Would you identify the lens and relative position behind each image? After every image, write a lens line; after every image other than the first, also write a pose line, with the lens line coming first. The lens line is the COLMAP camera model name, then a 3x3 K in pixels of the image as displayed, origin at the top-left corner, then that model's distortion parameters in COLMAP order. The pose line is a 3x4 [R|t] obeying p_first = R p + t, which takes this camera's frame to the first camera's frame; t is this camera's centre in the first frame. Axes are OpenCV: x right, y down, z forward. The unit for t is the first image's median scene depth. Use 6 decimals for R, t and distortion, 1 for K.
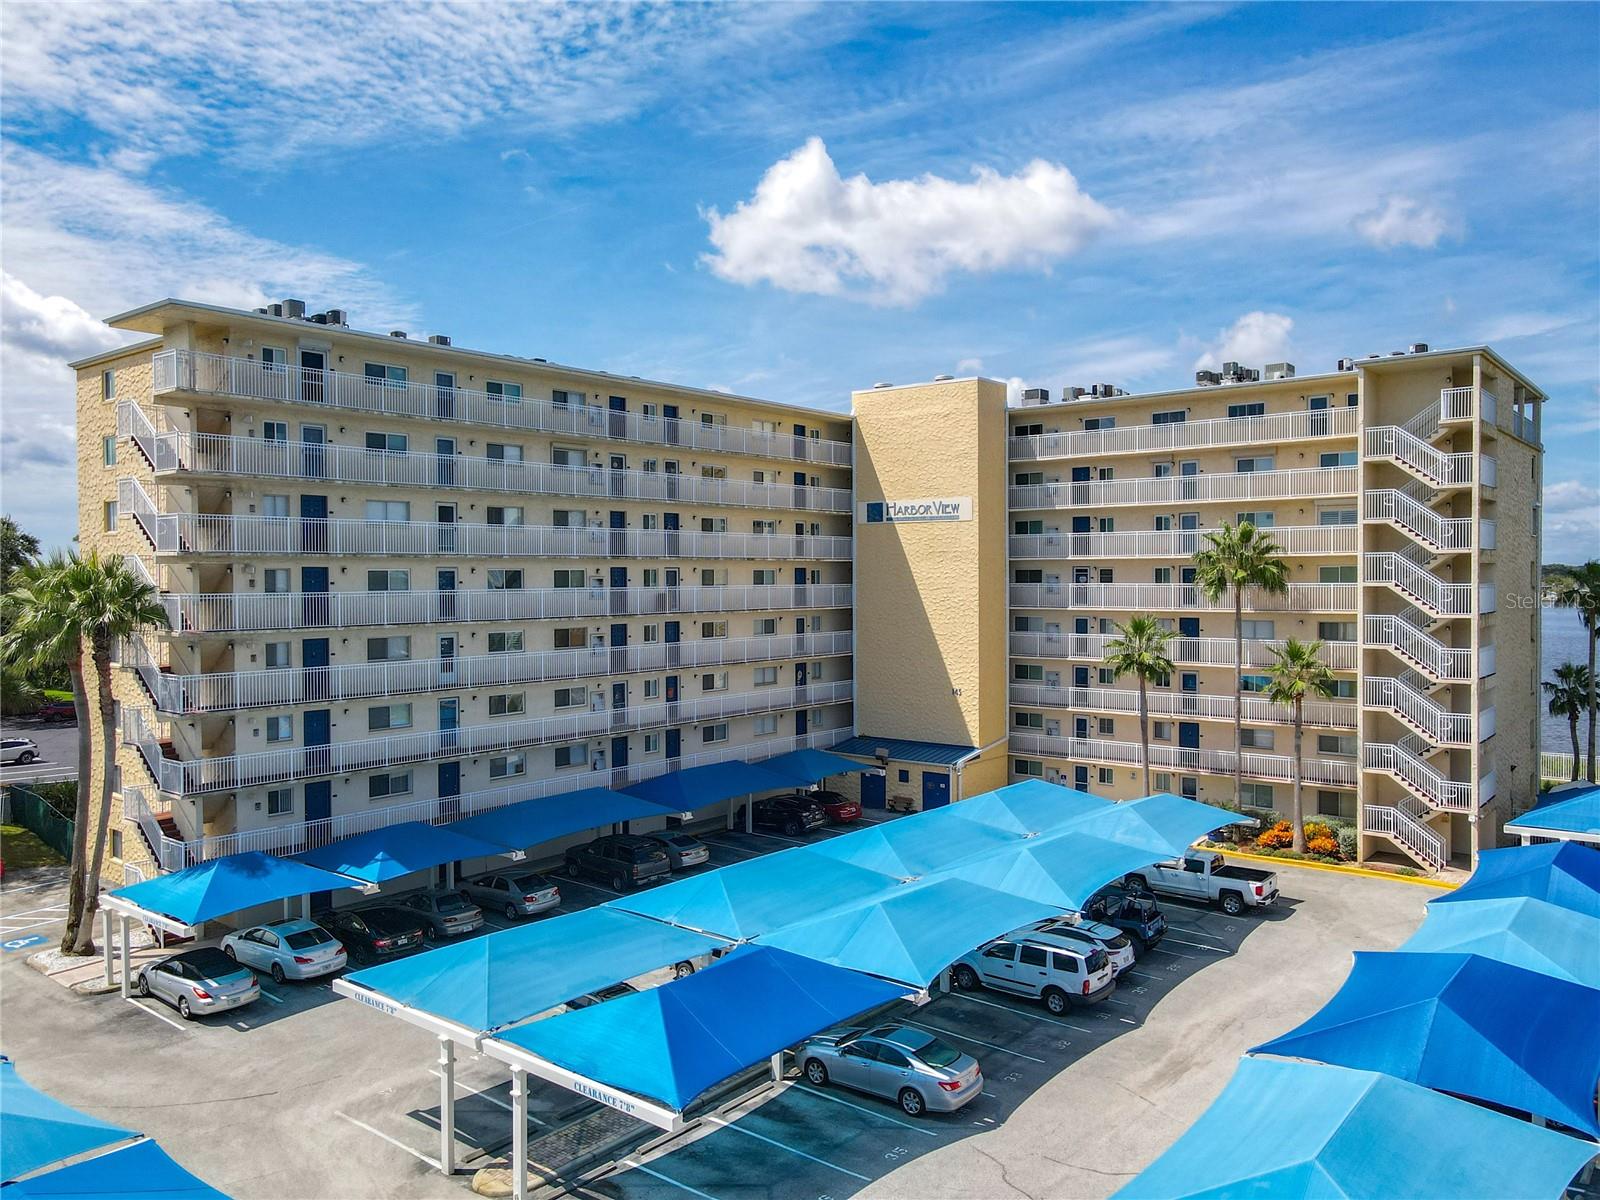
lens RADIAL K [[1167.2, 0, 815.0], [0, 1167.2, 595.7], [0, 0, 1]] dist [0.023267, -0.010686]
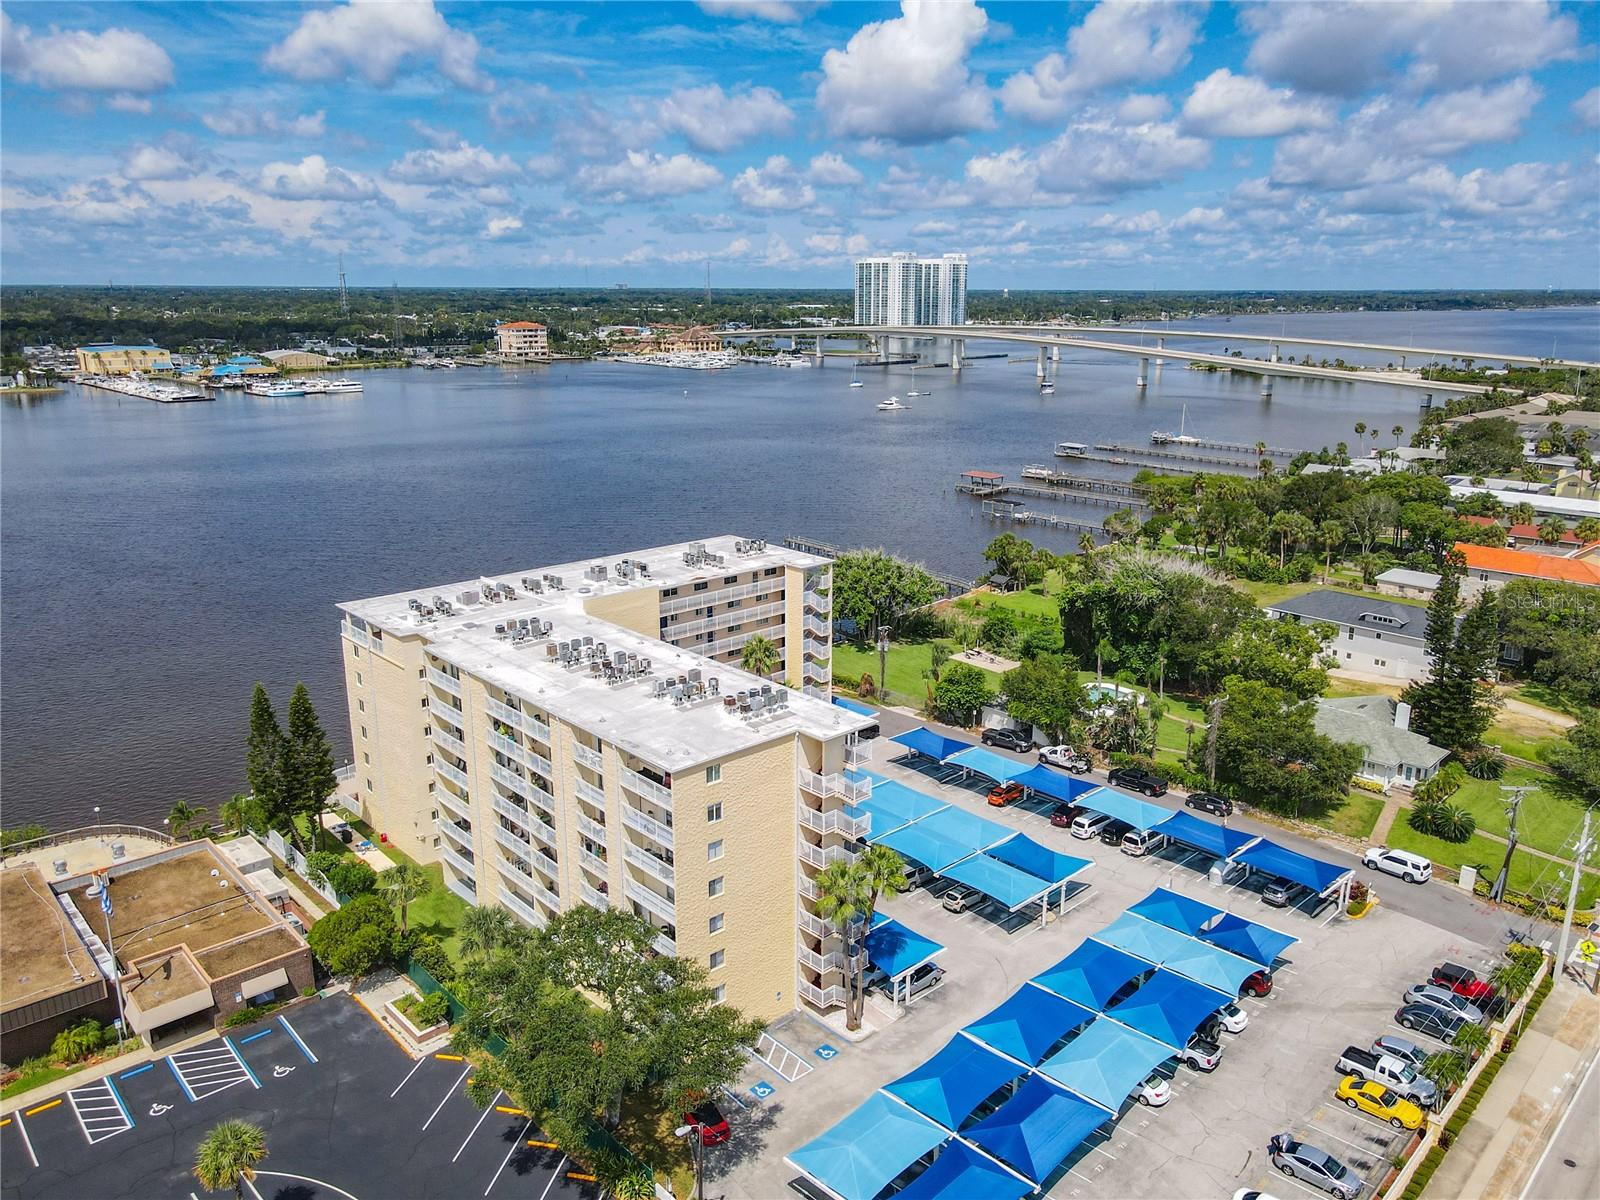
lens RADIAL K [[1167.2, 0, 815.0], [0, 1167.2, 595.7], [0, 0, 1]] dist [0.023267, -0.010686]
pose [[0.147036, -0.246635, 0.957889, -1.976366], [0.013070, 0.968815, 0.247441, -0.778613], [-0.989045, -0.023863, 0.145675, 0.628217]]
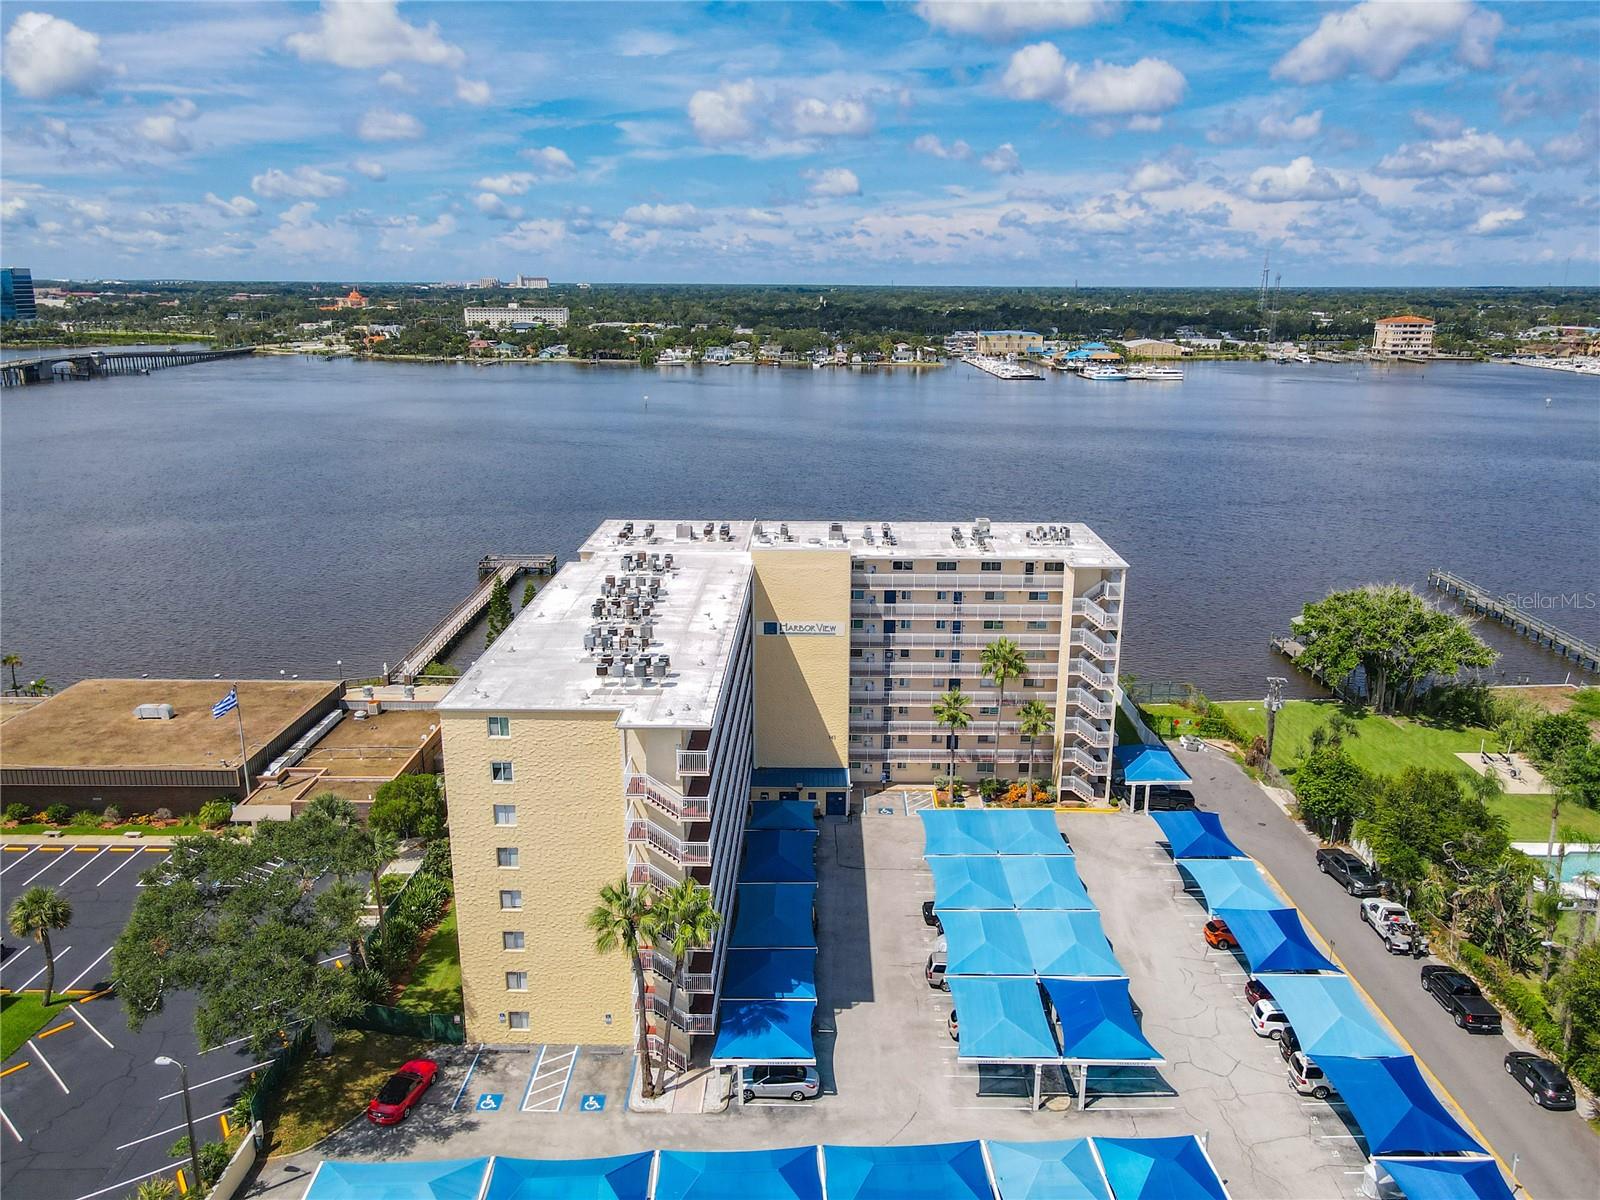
lens RADIAL K [[1169.0, 0, 816.4], [0, 1169.0, 598.2], [0, 0, 1]] dist [0.015119, 0.007022]
pose [[0.784965, -0.151721, 0.600675, -1.081830], [0.001744, 0.970088, 0.242748, -0.640730], [-0.619538, -0.189501, 0.761750, -0.236492]]
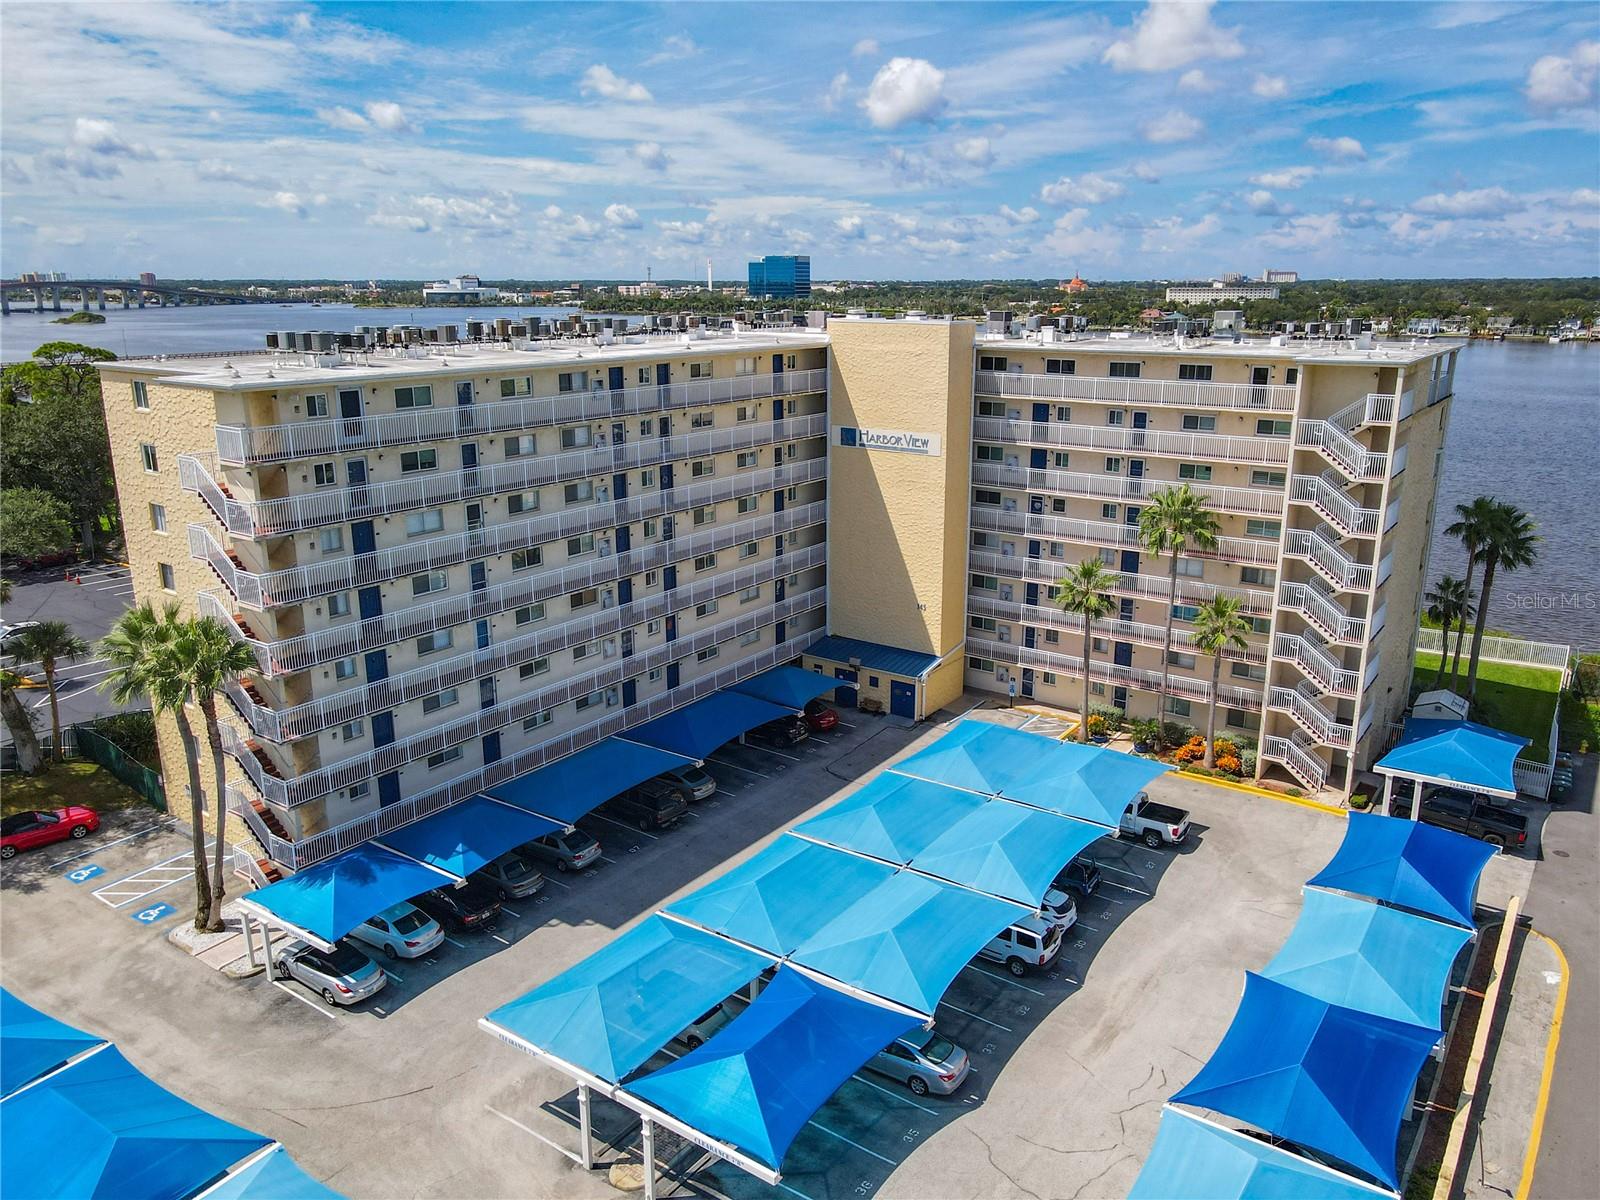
lens RADIAL K [[1171.8, 0, 816.0], [0, 1171.8, 593.1], [0, 0, 1]] dist [0.017116, 0.000046]
pose [[0.997822, -0.011013, 0.065035, -0.067392], [-0.004887, 0.970909, 0.239398, -0.256219], [-0.065779, -0.239194, 0.968741, -0.099096]]
